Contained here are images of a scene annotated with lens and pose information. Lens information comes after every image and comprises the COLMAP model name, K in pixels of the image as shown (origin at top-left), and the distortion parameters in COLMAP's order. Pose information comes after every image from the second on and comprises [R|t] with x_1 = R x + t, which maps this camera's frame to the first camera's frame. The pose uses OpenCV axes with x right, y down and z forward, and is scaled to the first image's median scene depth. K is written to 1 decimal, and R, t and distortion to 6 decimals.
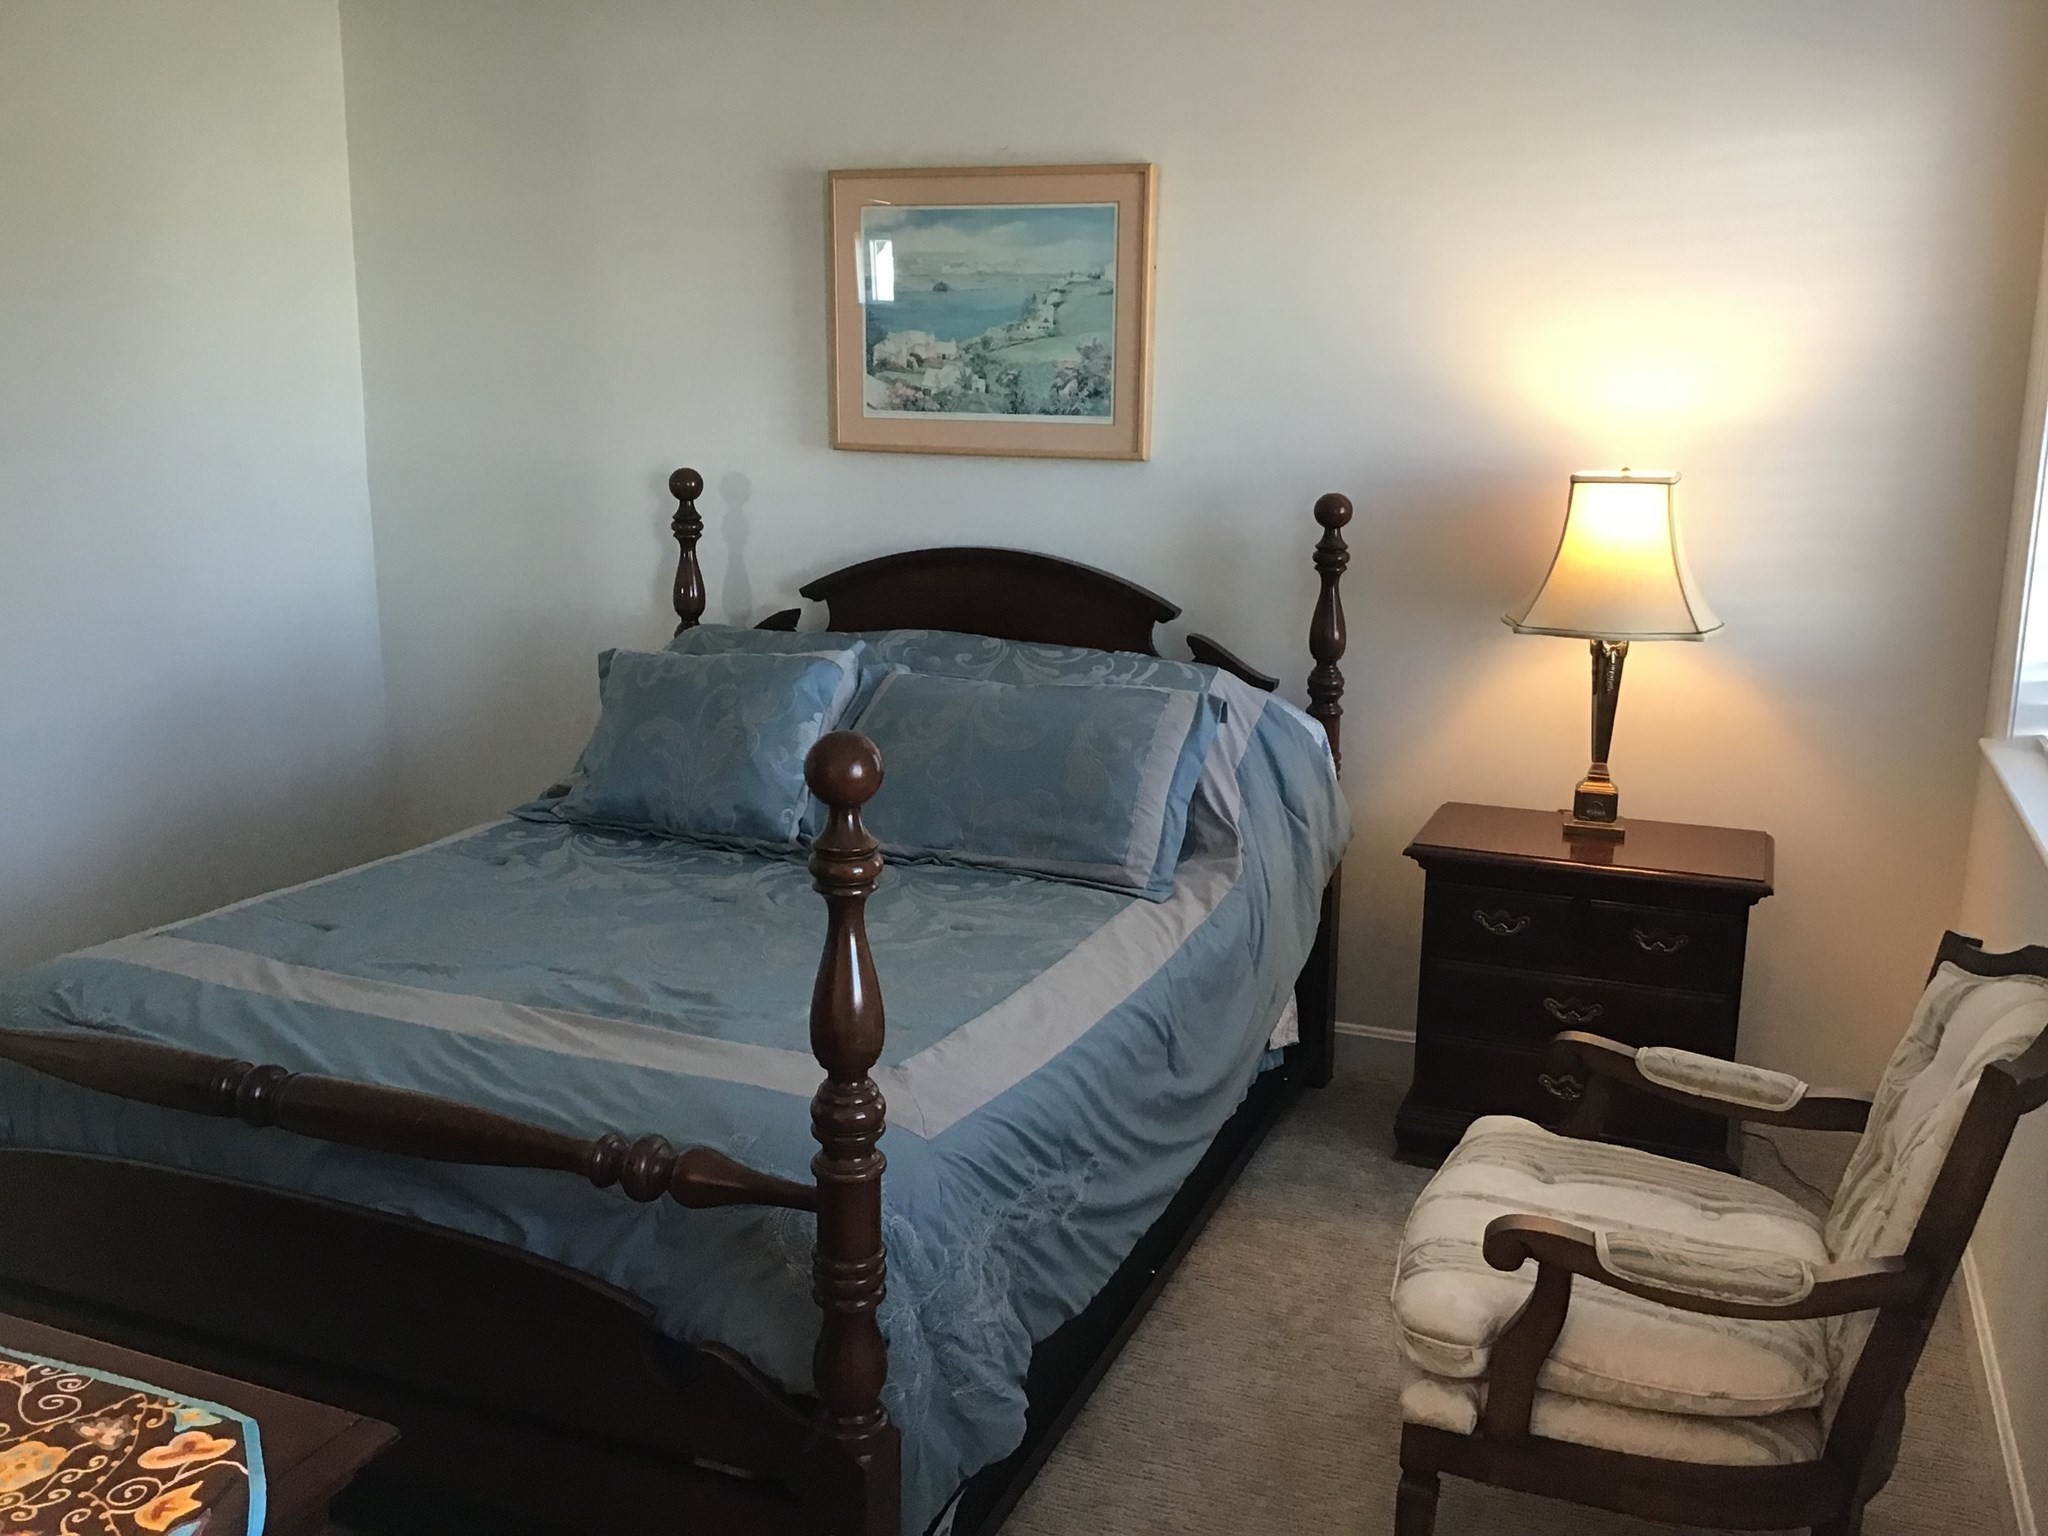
lens RADIAL K [[1852.4, 0, 1024.0], [0, 1852.4, 768.0], [0, 0, 1]] dist [0.145863, 0.000687]
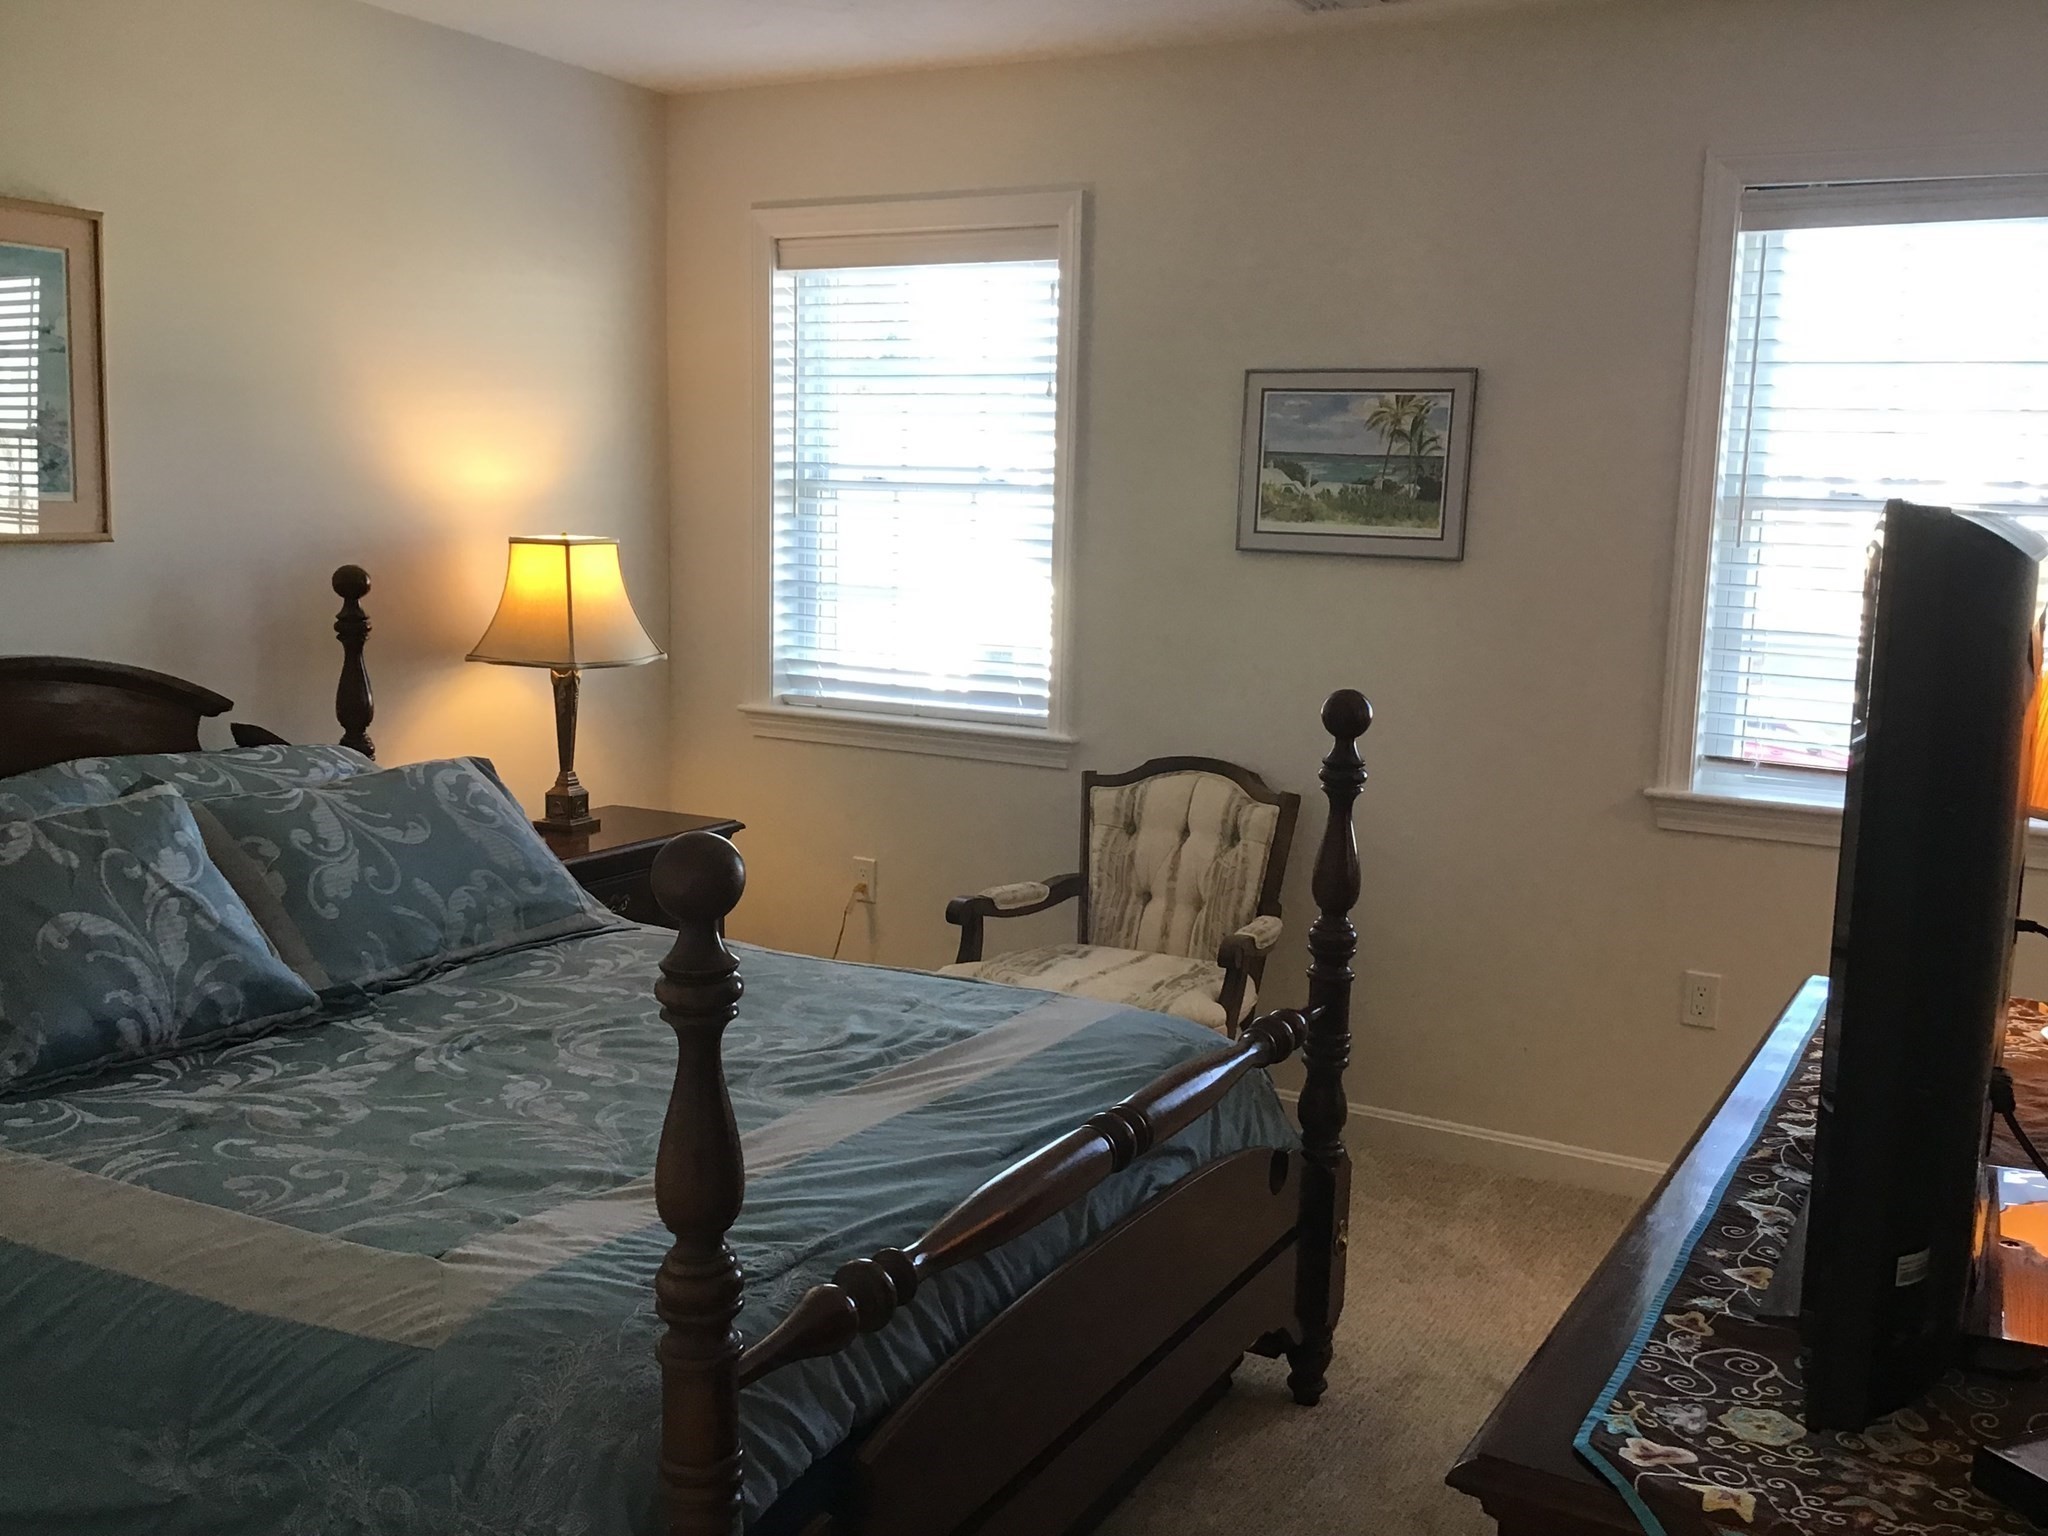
lens RADIAL K [[1895.0, 0, 1024.0], [0, 1895.0, 768.0], [0, 0, 1]] dist [0.014677, -0.003514]
pose [[0.120128, -0.153690, 0.980790, -0.880938], [0.188180, 0.973558, 0.129509, -0.109678], [-0.974760, 0.169008, 0.145873, 0.532444]]
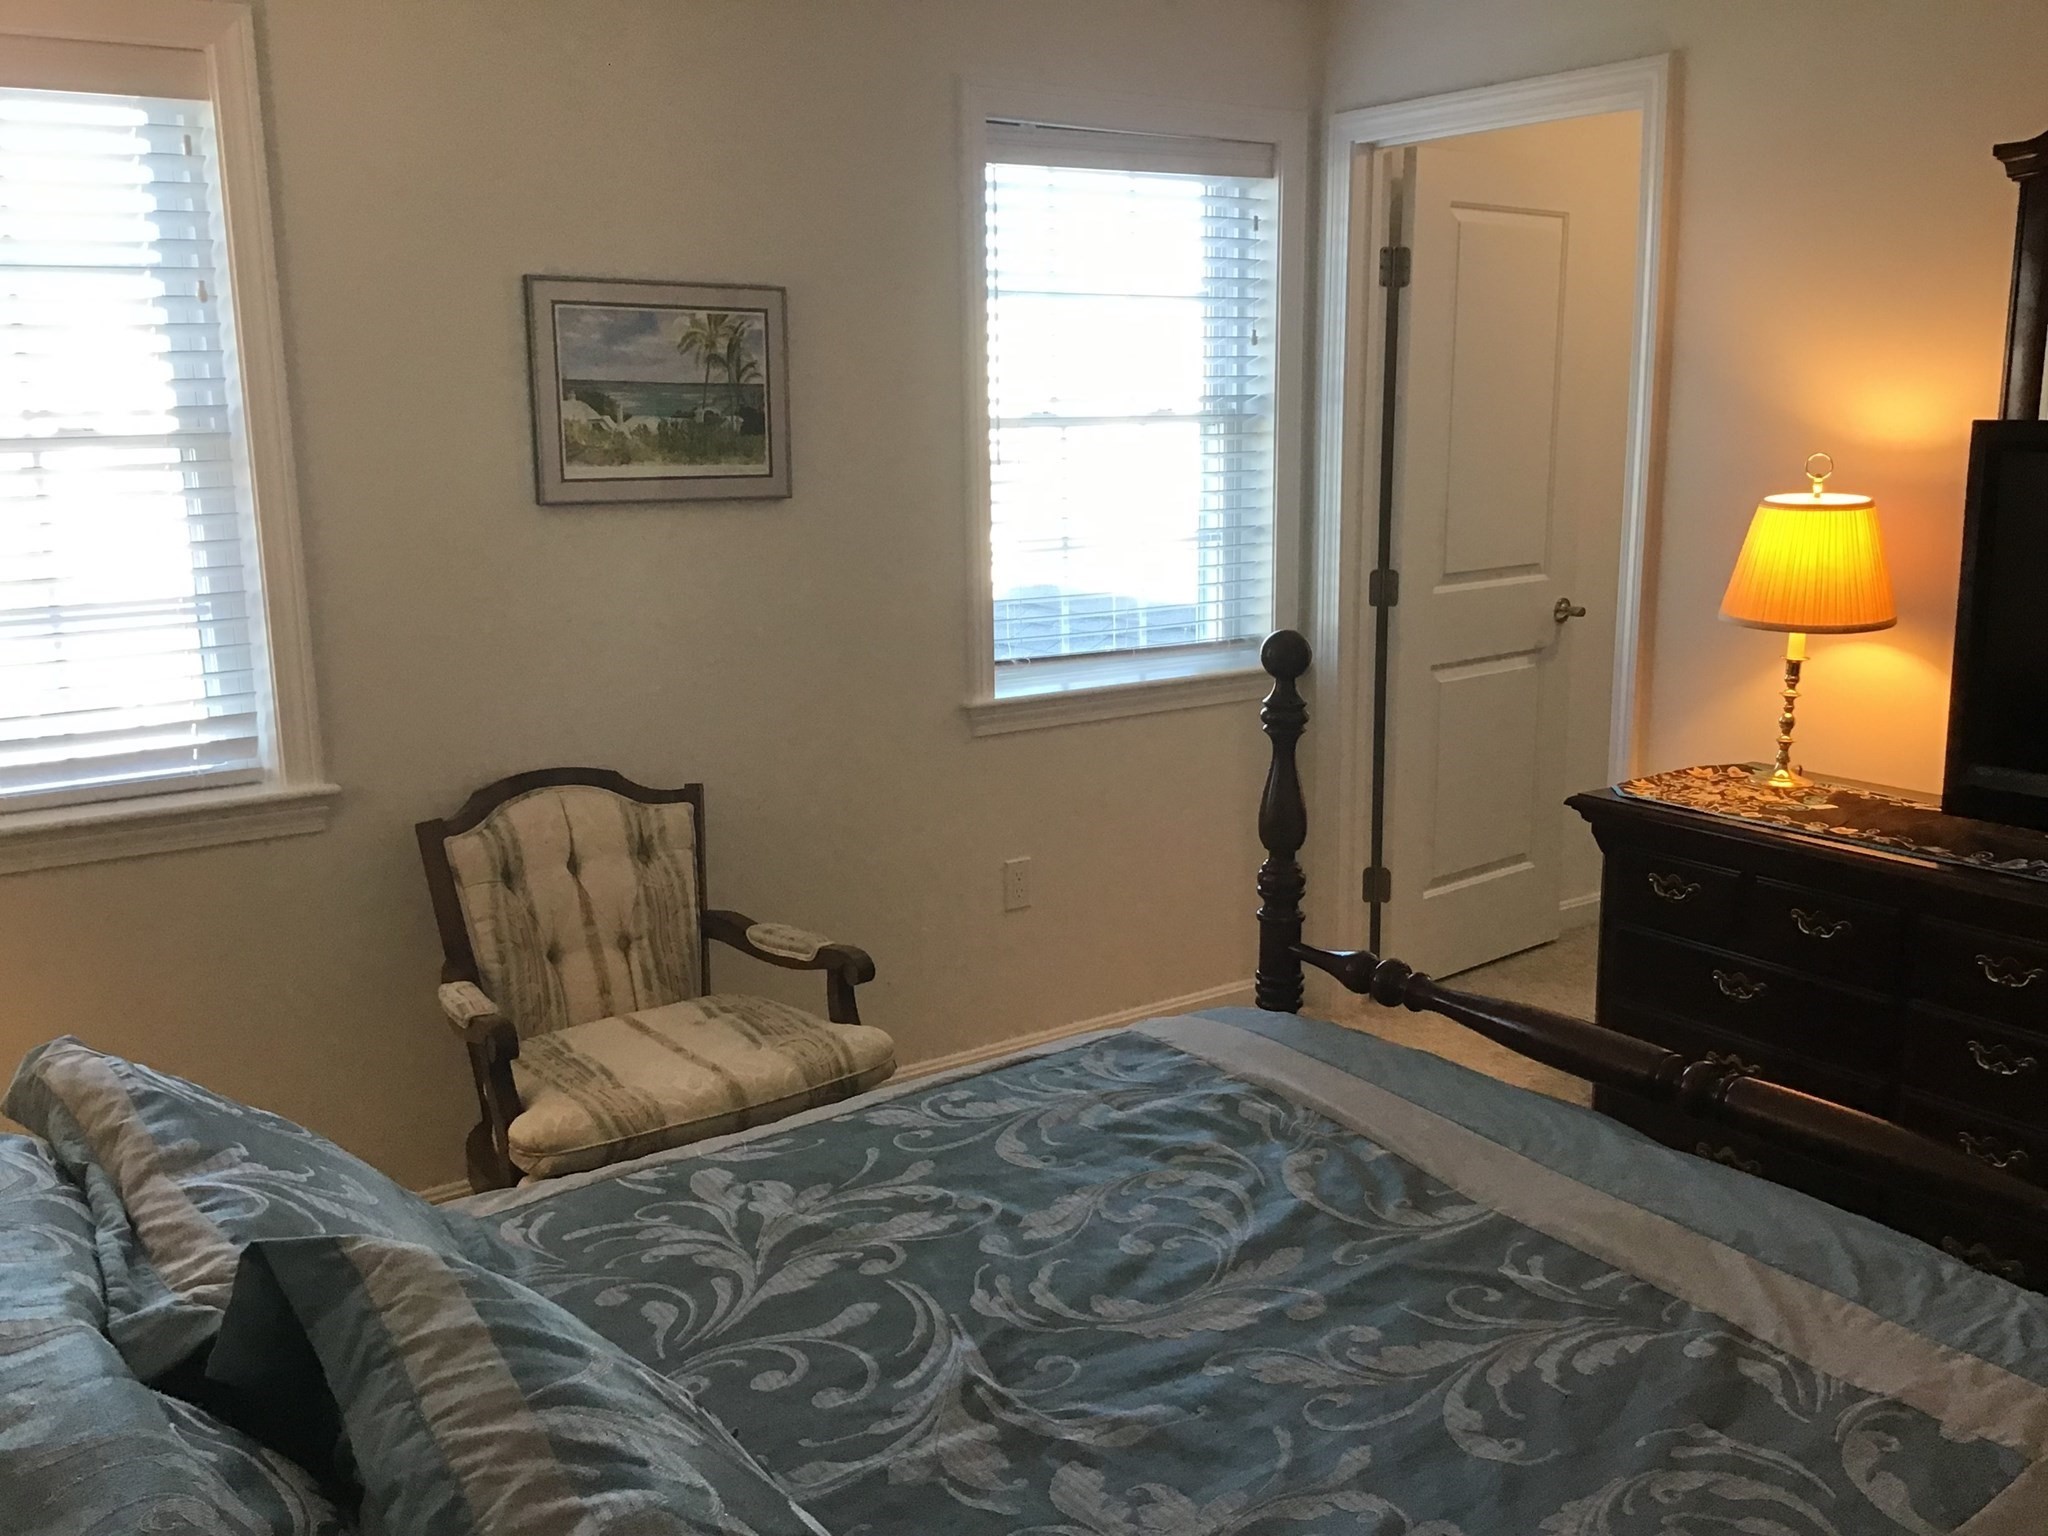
lens RADIAL K [[1895.0, 0, 1024.0], [0, 1895.0, 768.0], [0, 0, 1]] dist [0.014677, -0.003514]
pose [[-0.857555, -0.107974, 0.502933, -0.379592], [0.101879, 0.922702, 0.371808, -0.269235], [-0.504203, 0.370084, -0.780267, 1.214846]]
